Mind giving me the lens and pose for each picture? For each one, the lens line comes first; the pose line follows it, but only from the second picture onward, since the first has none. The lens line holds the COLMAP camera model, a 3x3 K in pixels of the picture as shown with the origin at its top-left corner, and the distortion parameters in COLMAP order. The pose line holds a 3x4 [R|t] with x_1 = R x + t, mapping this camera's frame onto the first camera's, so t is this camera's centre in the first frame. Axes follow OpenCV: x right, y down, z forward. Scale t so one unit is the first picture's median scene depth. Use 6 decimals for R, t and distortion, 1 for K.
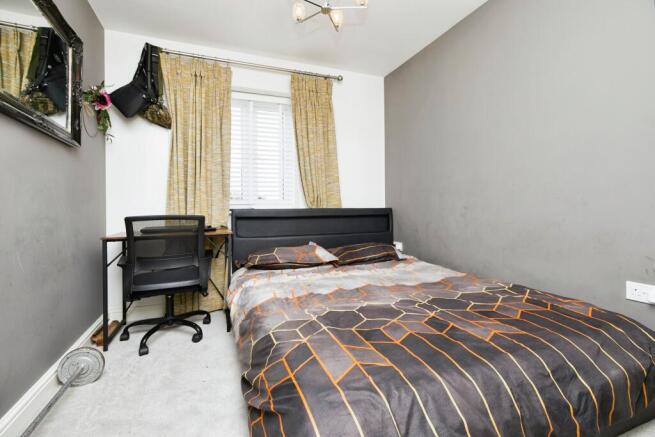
lens RADIAL K [[301.2, 0, 315.6], [0, 301.2, 182.6], [0, 0, 1]] dist [-0.001484, -0.002139]
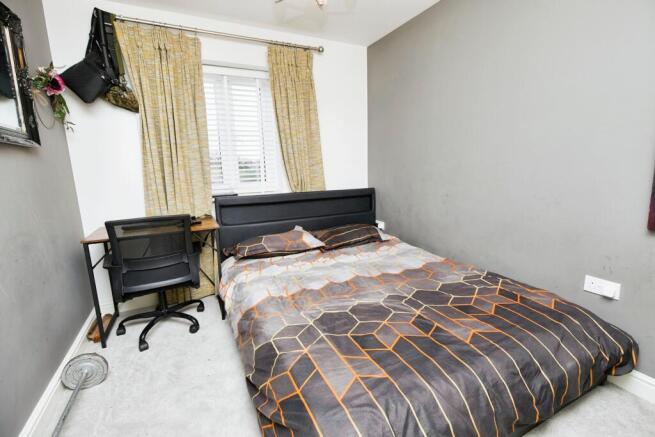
lens RADIAL K [[301.2, 0, 320.3], [0, 301.2, 203.6], [0, 0, 1]] dist [-0.001484, -0.002139]
pose [[0.995975, -0.036932, 0.081664, -0.026590], [0.021423, 0.982840, 0.183214, -0.098317], [-0.087029, -0.180728, 0.979675, 0.013978]]
